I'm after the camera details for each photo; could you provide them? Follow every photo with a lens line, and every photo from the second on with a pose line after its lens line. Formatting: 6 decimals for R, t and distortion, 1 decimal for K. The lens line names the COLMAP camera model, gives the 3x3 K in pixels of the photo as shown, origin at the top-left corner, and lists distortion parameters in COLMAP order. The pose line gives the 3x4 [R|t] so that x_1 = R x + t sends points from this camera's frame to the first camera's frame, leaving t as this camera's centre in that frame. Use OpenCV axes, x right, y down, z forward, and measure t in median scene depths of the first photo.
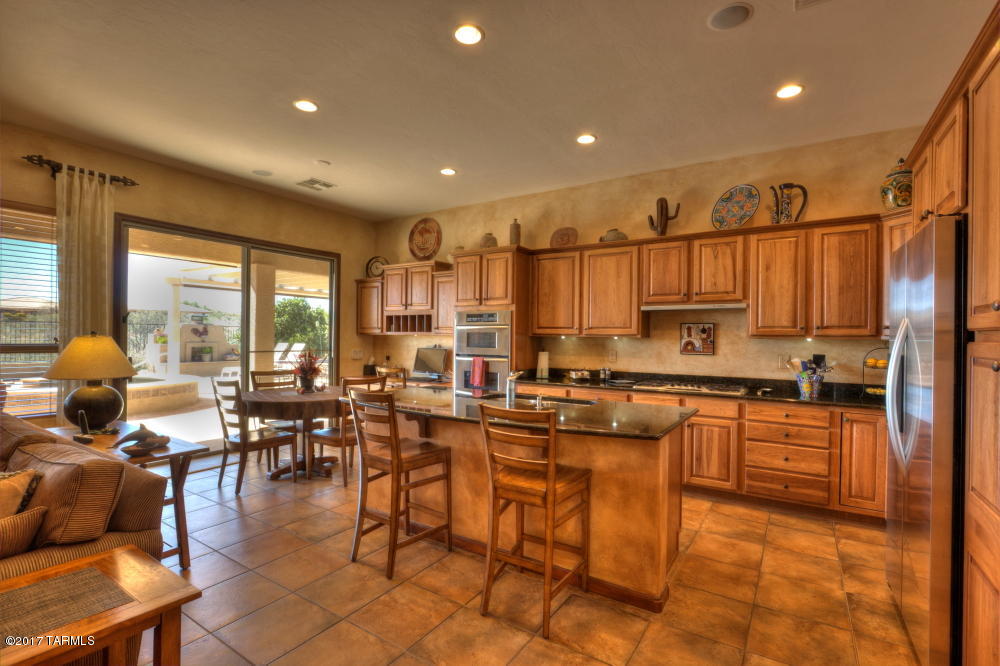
lens RADIAL K [[462.1, 0, 501.4], [0, 462.1, 332.7], [0, 0, 1]] dist [-0.002246, -0.000379]
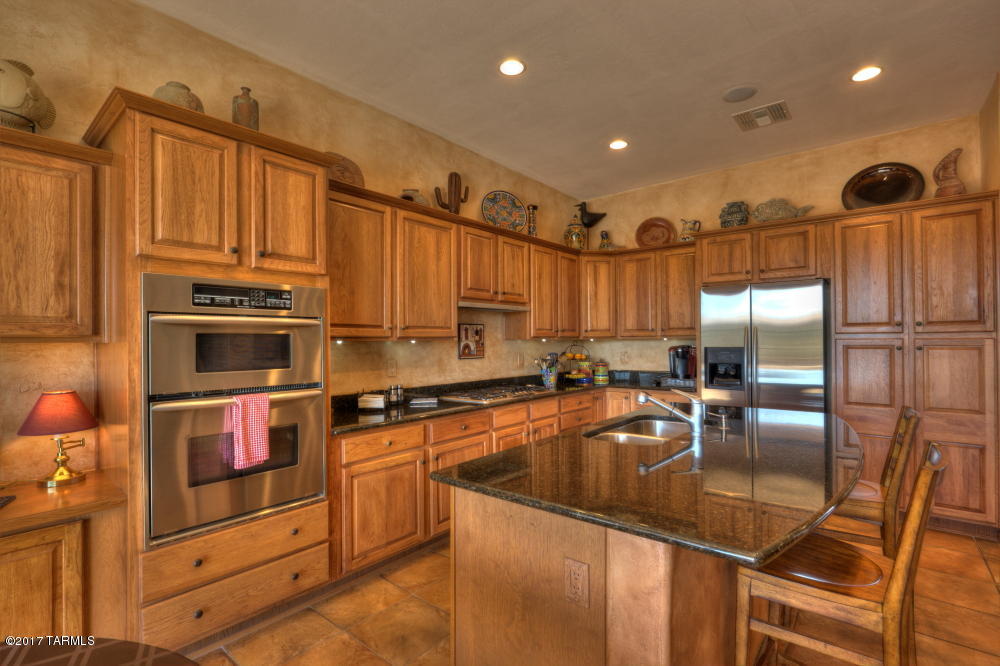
lens RADIAL K [[462.1, 0, 501.4], [0, 462.1, 338.8], [0, 0, 1]] dist [-0.002246, -0.000379]
pose [[0.123387, -0.006526, 0.992337, -0.471310], [0.004685, 0.999971, 0.005994, 0.002981], [-0.992348, 0.003910, 0.123414, 0.818461]]
